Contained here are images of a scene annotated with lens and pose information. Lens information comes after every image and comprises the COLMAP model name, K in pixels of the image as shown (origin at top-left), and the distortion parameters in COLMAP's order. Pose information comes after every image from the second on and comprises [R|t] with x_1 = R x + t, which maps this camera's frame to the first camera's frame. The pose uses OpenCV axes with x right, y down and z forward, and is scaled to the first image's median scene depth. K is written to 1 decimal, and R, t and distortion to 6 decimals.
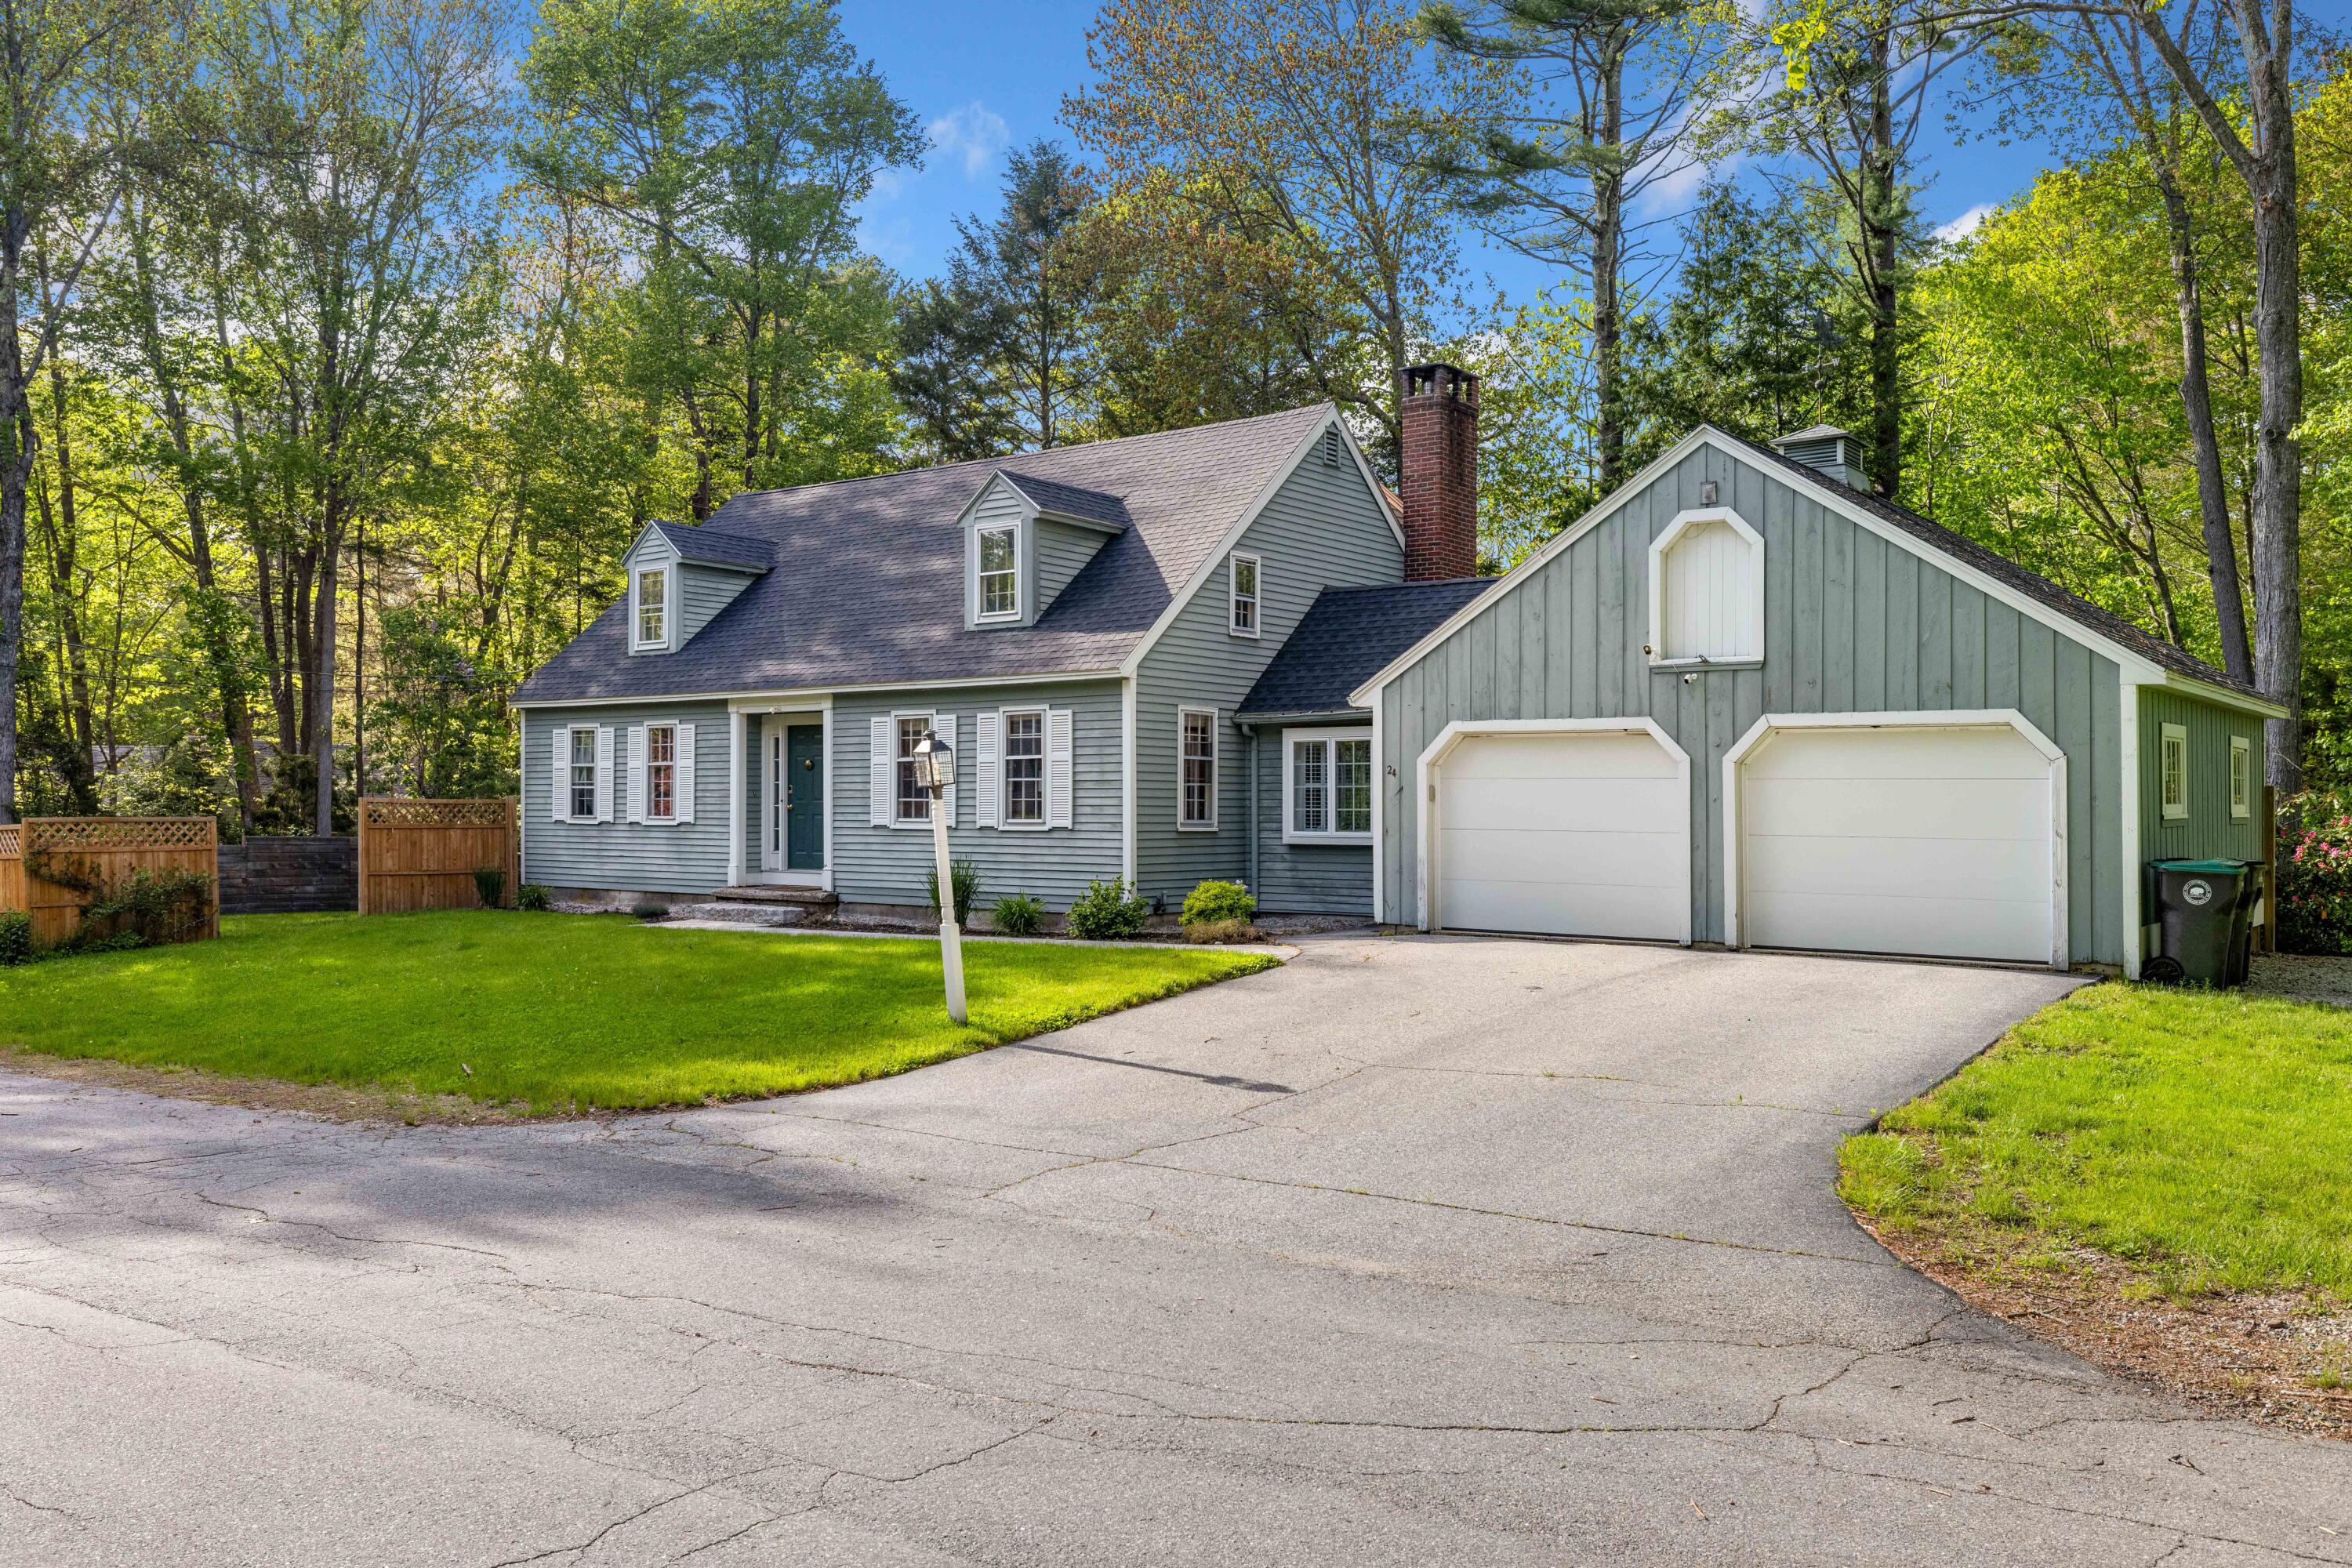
lens RADIAL K [[1876.6, 0, 1175.5], [0, 1876.6, 783.4], [0, 0, 1]] dist [-0.004254, -0.010964]
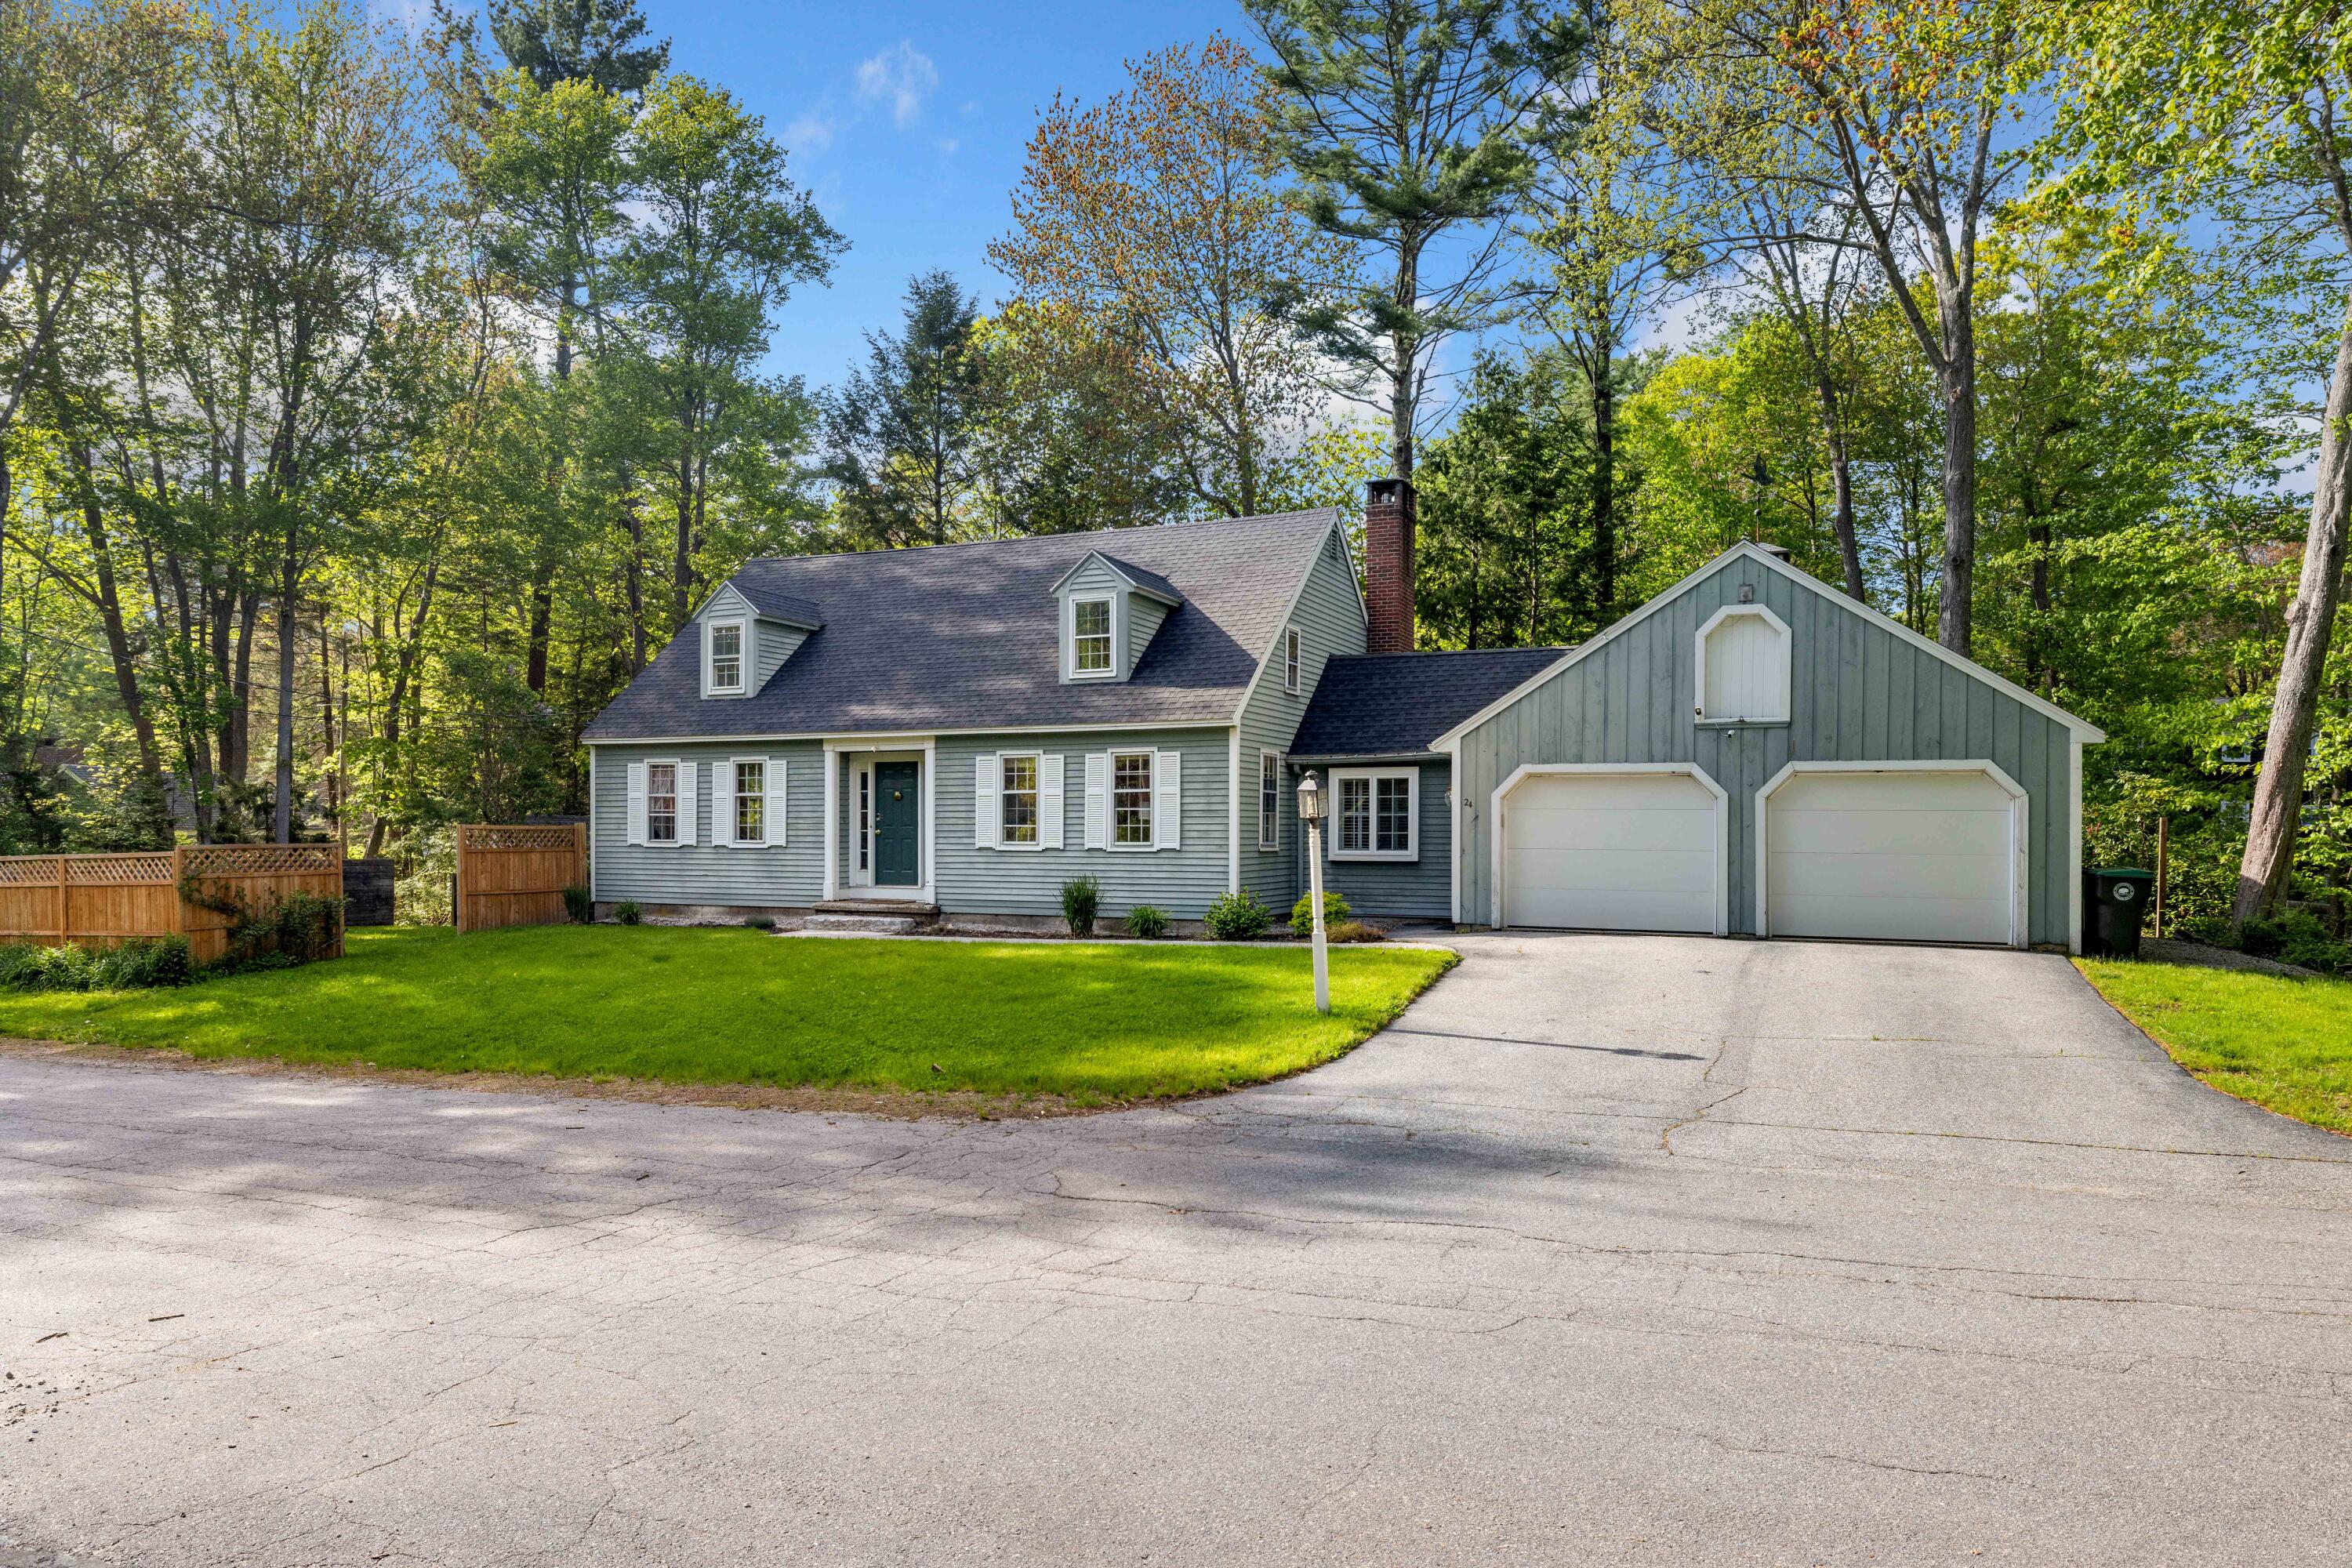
lens RADIAL K [[1509.6, 0, 1175.4], [0, 1509.6, 827.1], [0, 0, 1]] dist [-0.016959, 0.001057]
pose [[0.971505, -0.003428, 0.236994, -0.267227], [0.000048, 0.999898, 0.014264, -0.004121], [-0.237019, -0.013846, 0.971406, 0.048470]]
